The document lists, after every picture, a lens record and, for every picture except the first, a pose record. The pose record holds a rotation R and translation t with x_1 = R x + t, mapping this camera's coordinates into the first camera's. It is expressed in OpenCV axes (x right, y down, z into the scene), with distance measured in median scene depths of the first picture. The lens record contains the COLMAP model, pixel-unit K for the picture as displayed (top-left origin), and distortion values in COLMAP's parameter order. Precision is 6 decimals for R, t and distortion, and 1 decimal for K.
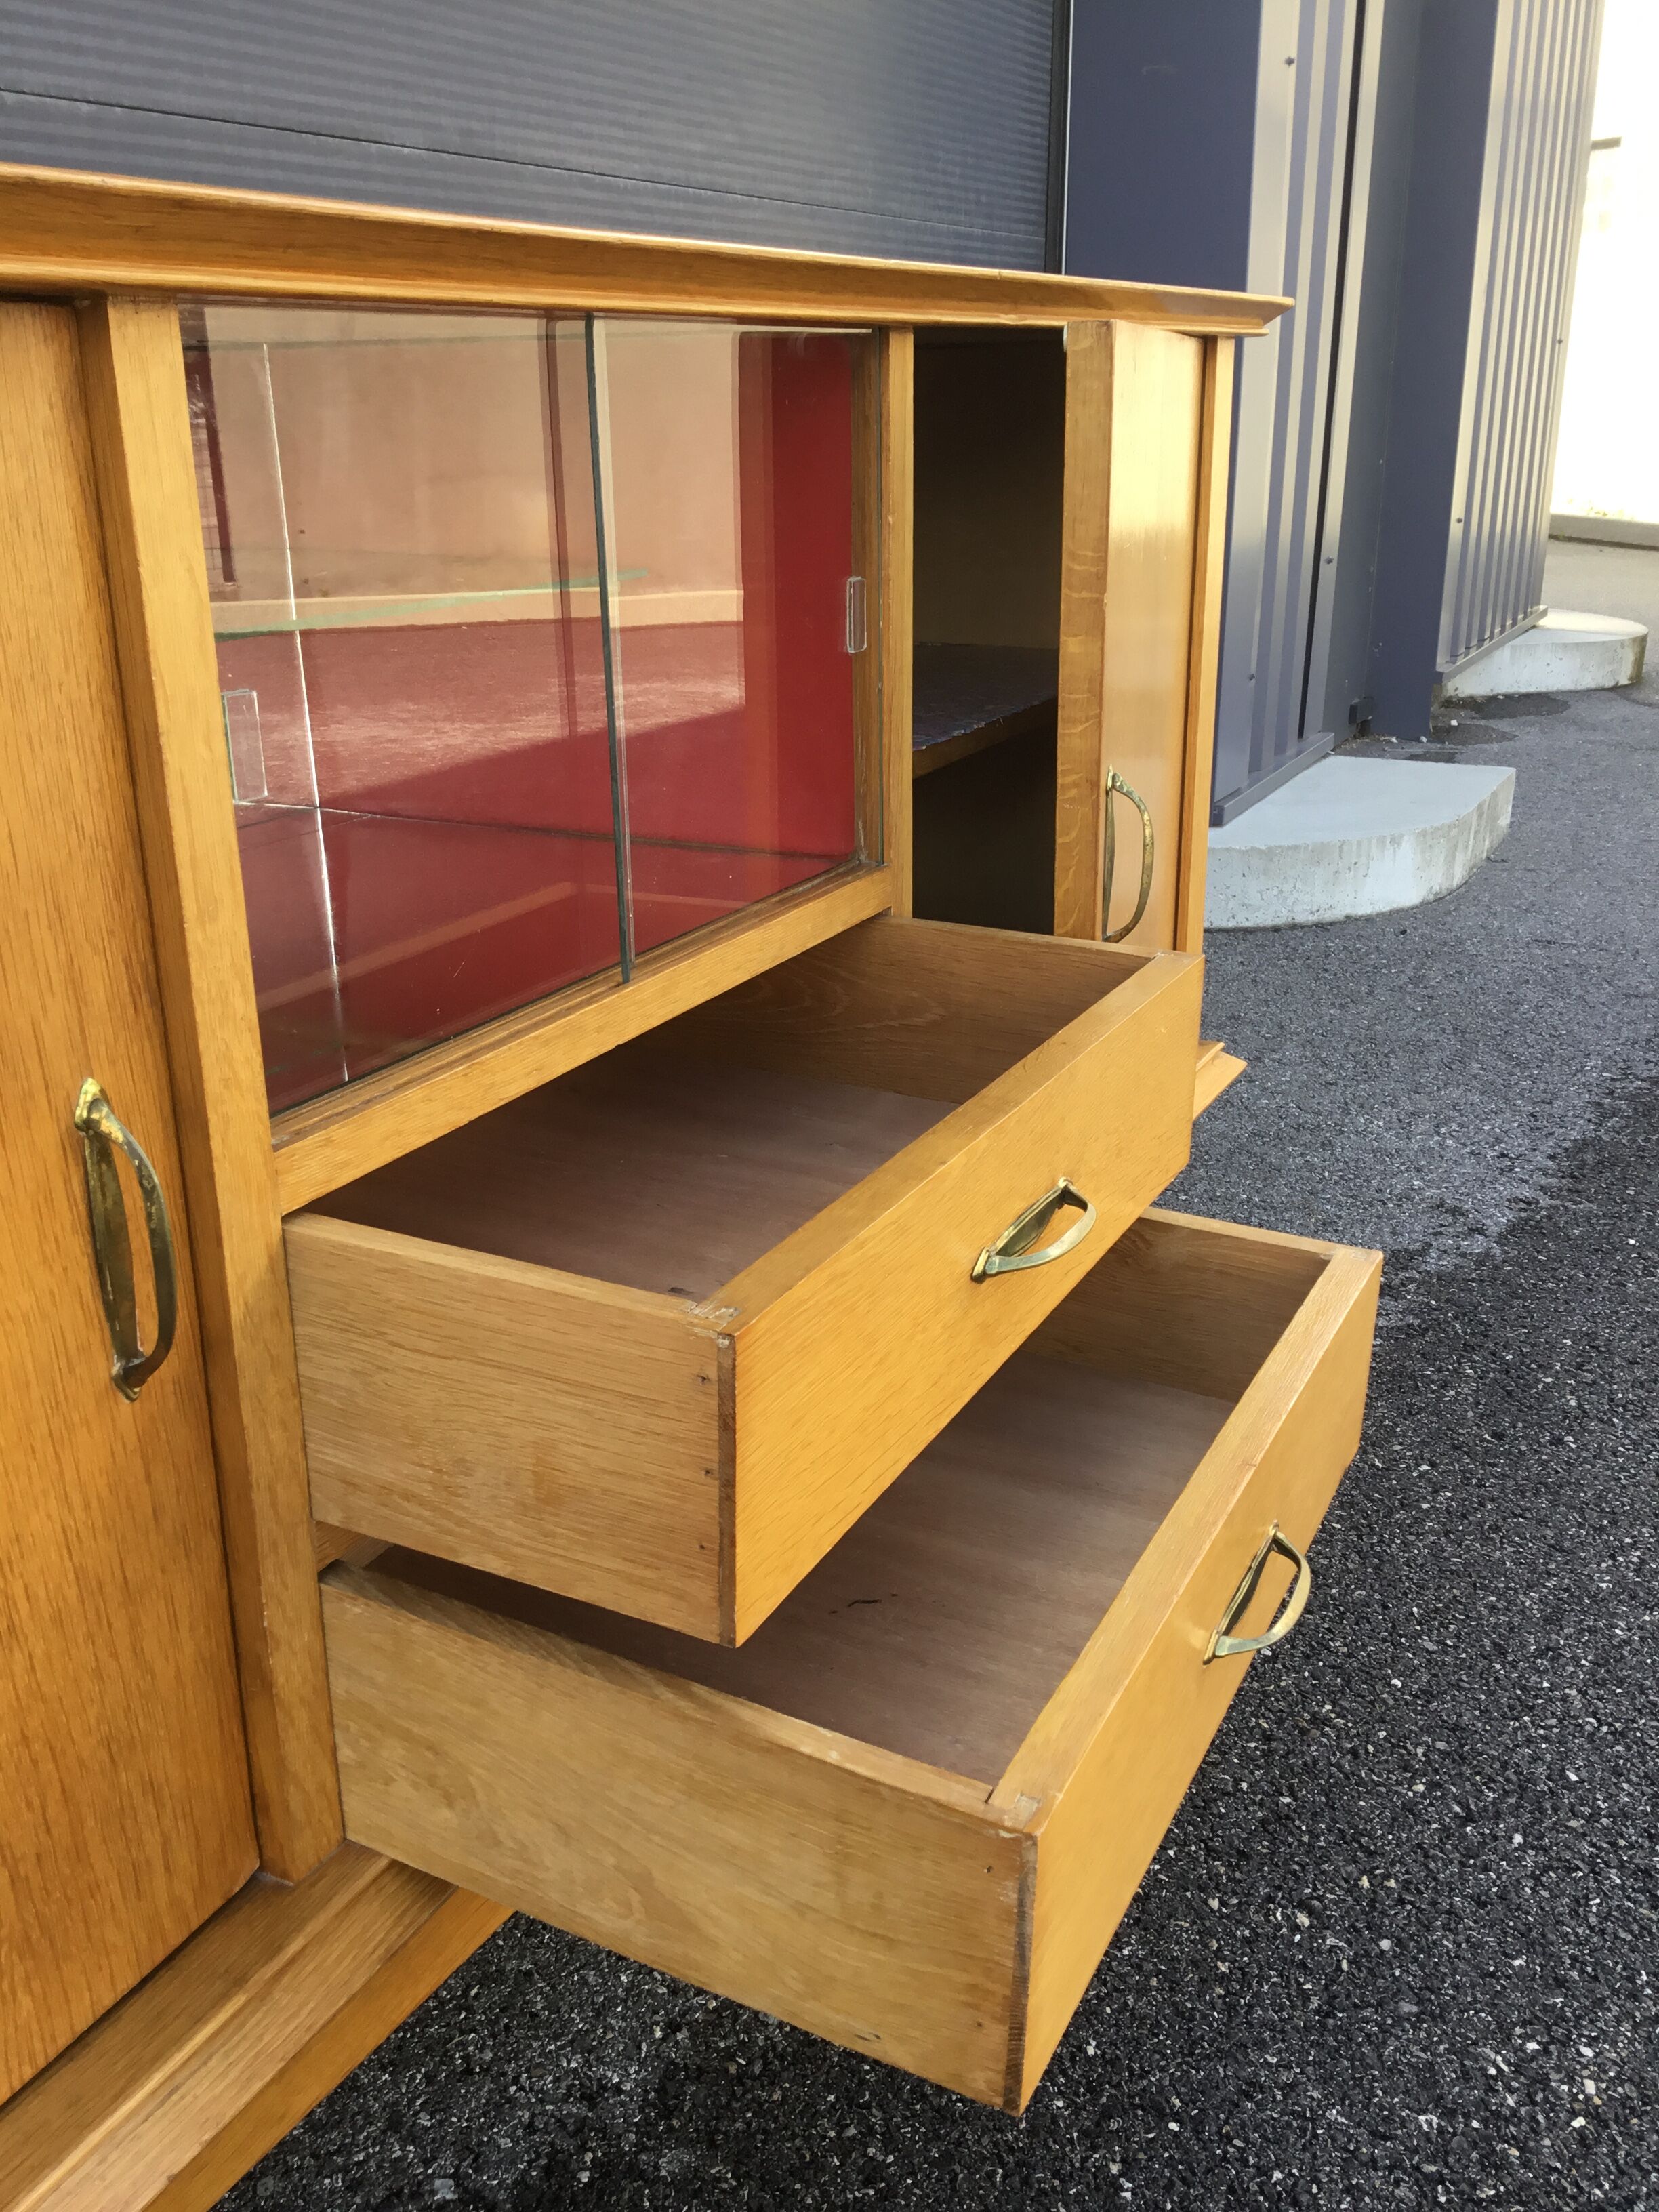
lens RADIAL K [[2013.1, 0, 831.5], [0, 2013.1, 1119.1], [0, 0, 1]] dist [-0.005428, 0.000000]
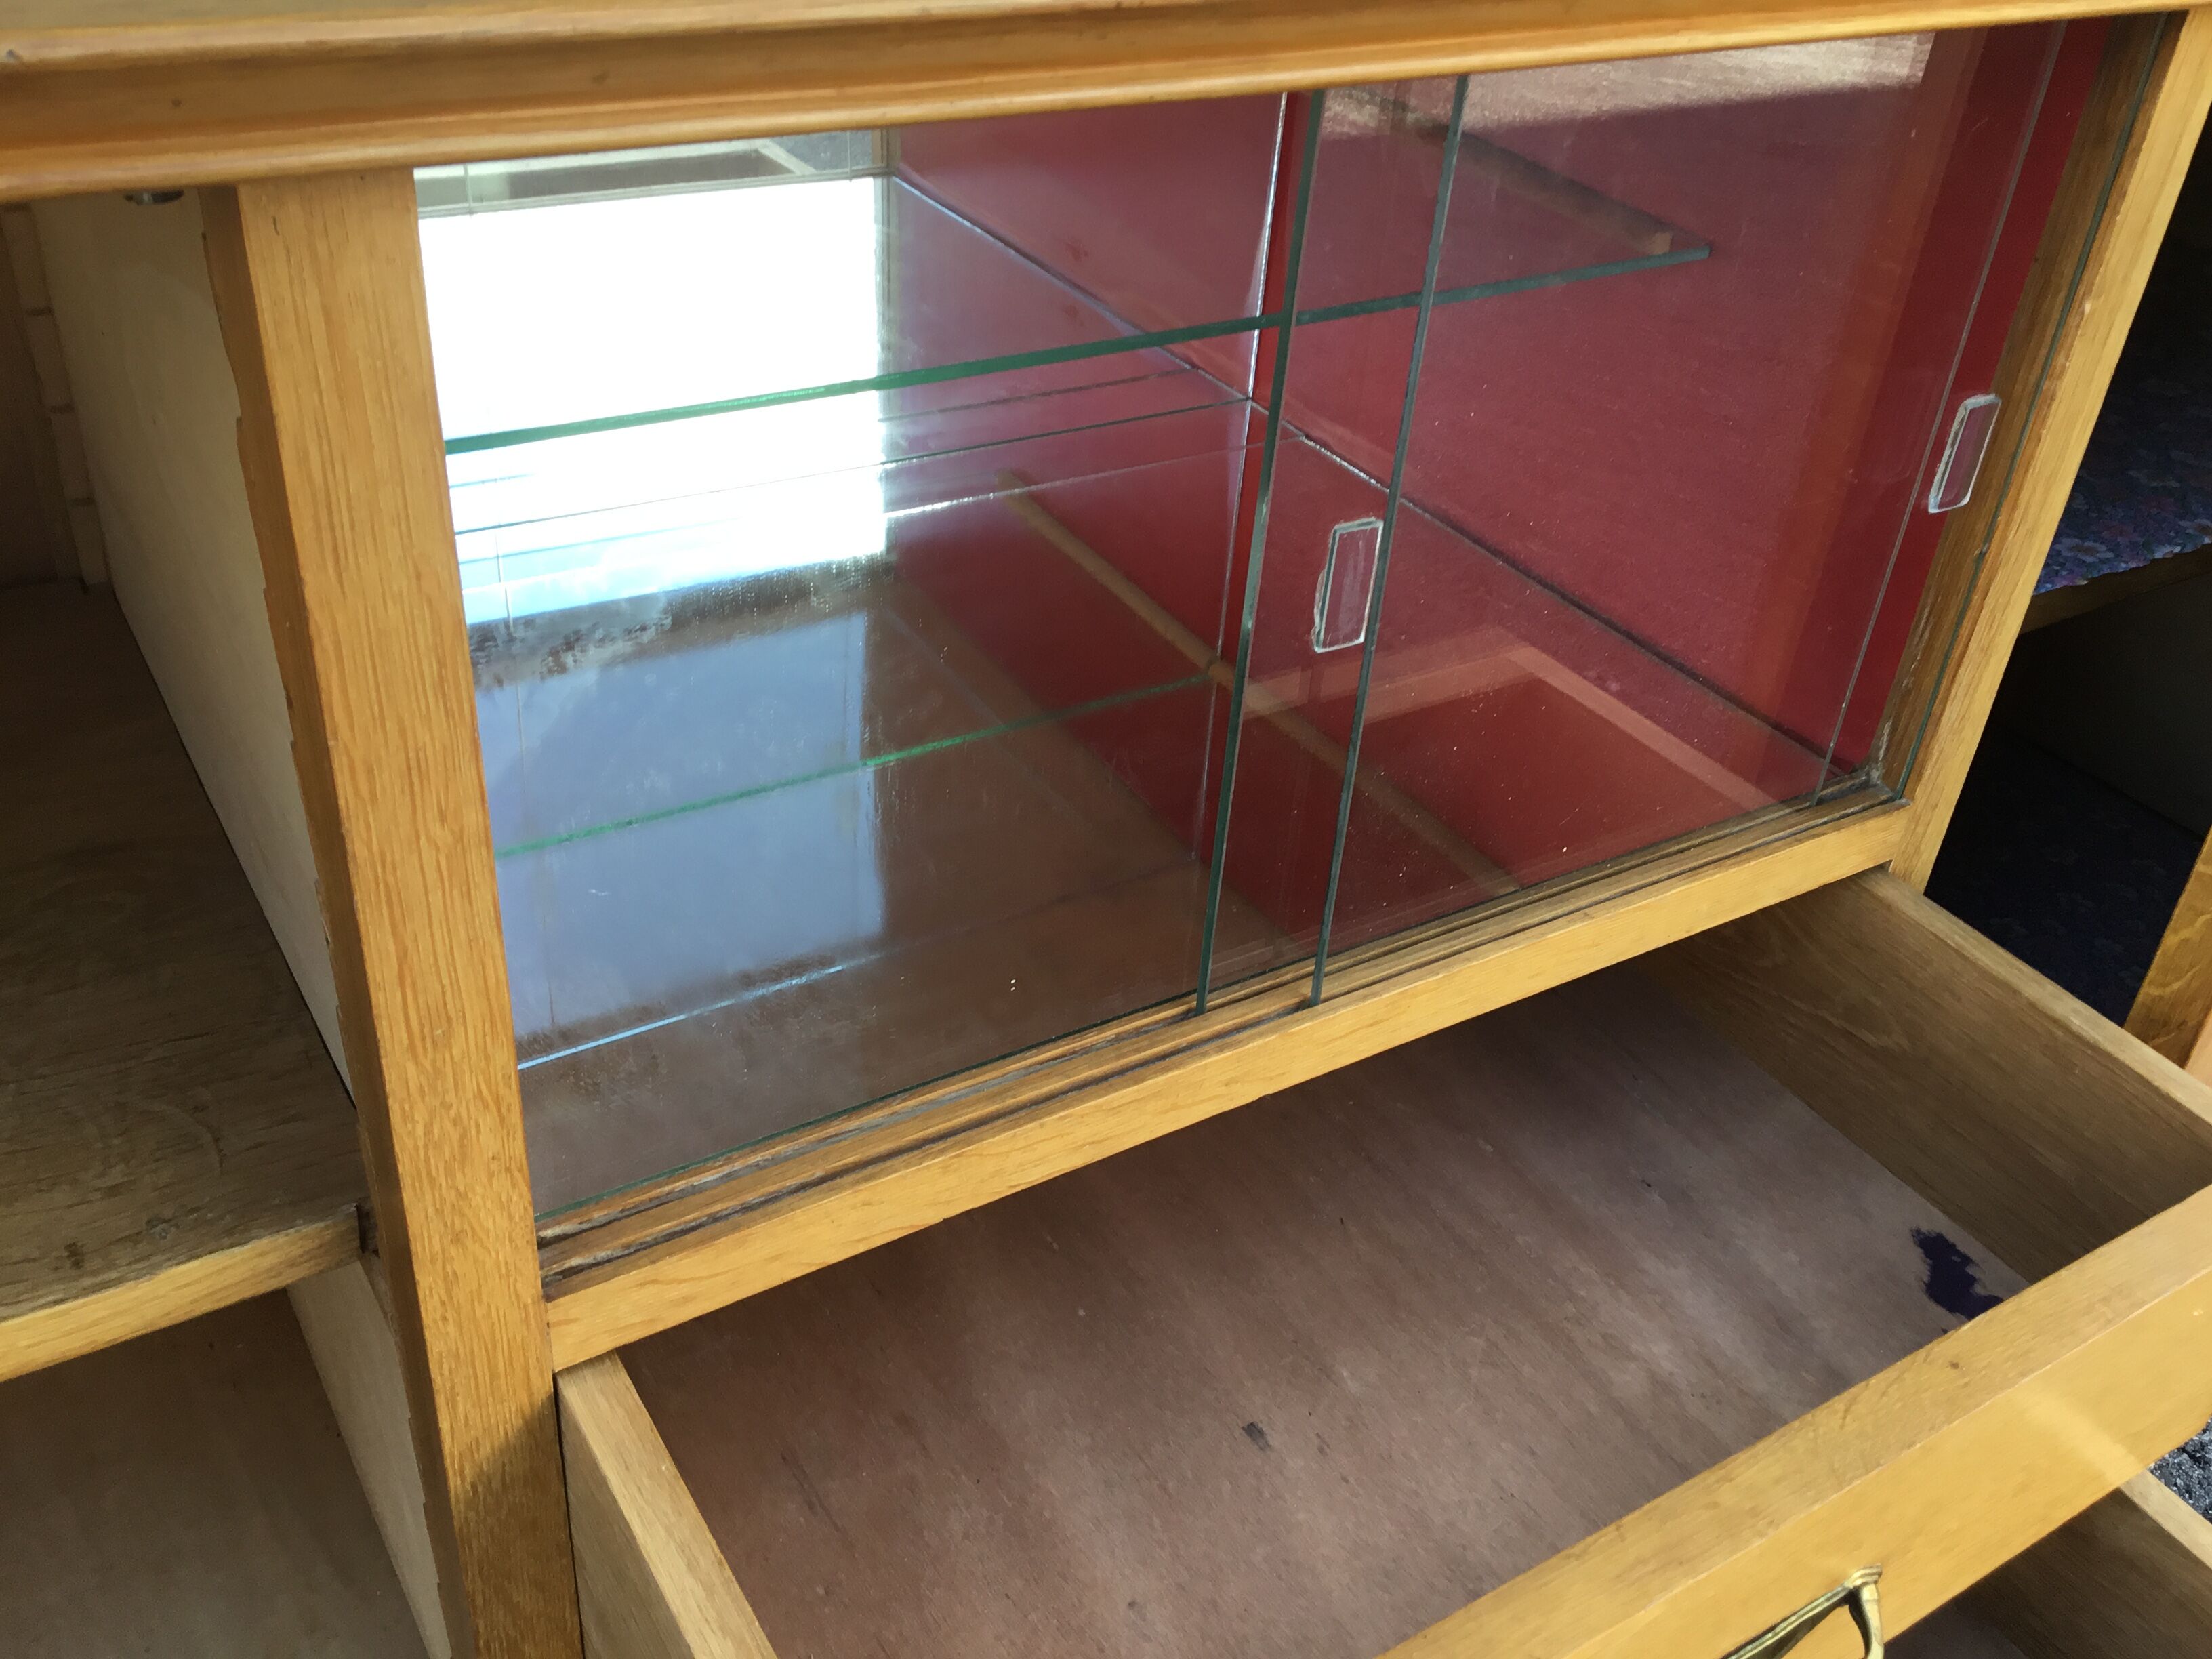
lens RADIAL K [[2013.1, 0, 1104.7], [0, 2013.1, 822.2], [0, 0, 1]] dist [-0.005428, 0.000000]
pose [[0.852189, 0.349397, -0.389481, 0.061086], [-0.251352, 0.926226, 0.280941, -0.233153], [0.458907, -0.141518, 0.877141, 0.308343]]
